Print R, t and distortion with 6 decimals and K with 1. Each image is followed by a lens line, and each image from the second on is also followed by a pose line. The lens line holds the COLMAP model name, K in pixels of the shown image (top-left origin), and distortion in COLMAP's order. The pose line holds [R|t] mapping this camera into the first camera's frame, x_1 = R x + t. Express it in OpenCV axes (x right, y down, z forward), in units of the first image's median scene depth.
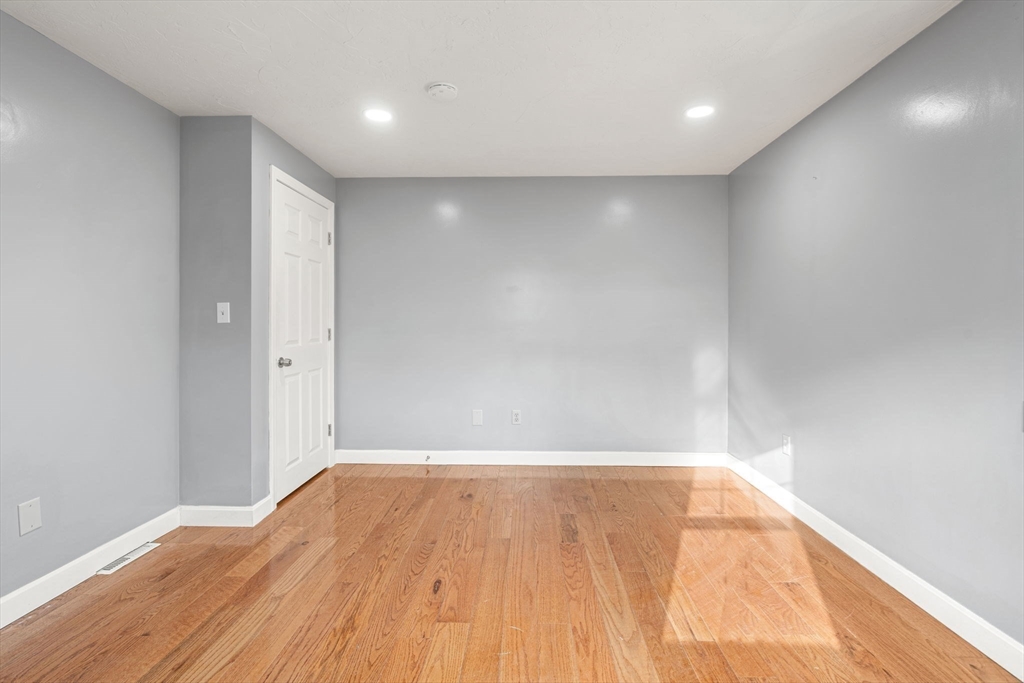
lens RADIAL K [[520.8, 0, 516.5], [0, 520.8, 328.3], [0, 0, 1]] dist [0.000573, 0.000056]
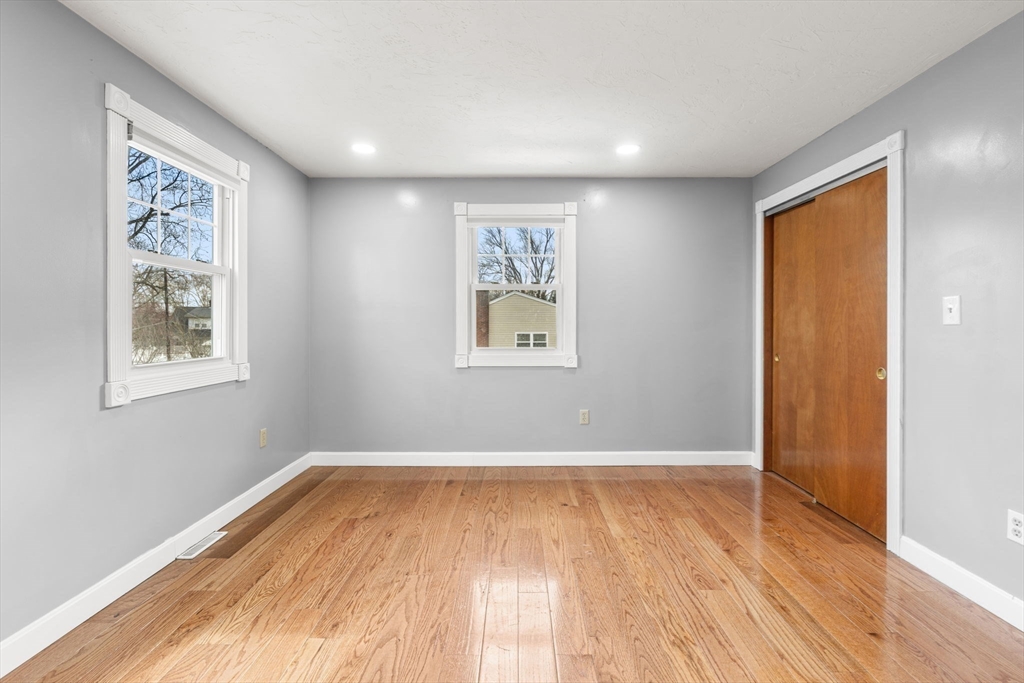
lens RADIAL K [[520.8, 0, 516.5], [0, 520.8, 328.3], [0, 0, 1]] dist [0.000573, 0.000056]
pose [[-0.999781, 0.000769, -0.020907, -0.003433], [0.000354, 0.999803, 0.019828, -0.022174], [0.020918, 0.019817, -0.999585, 1.977409]]
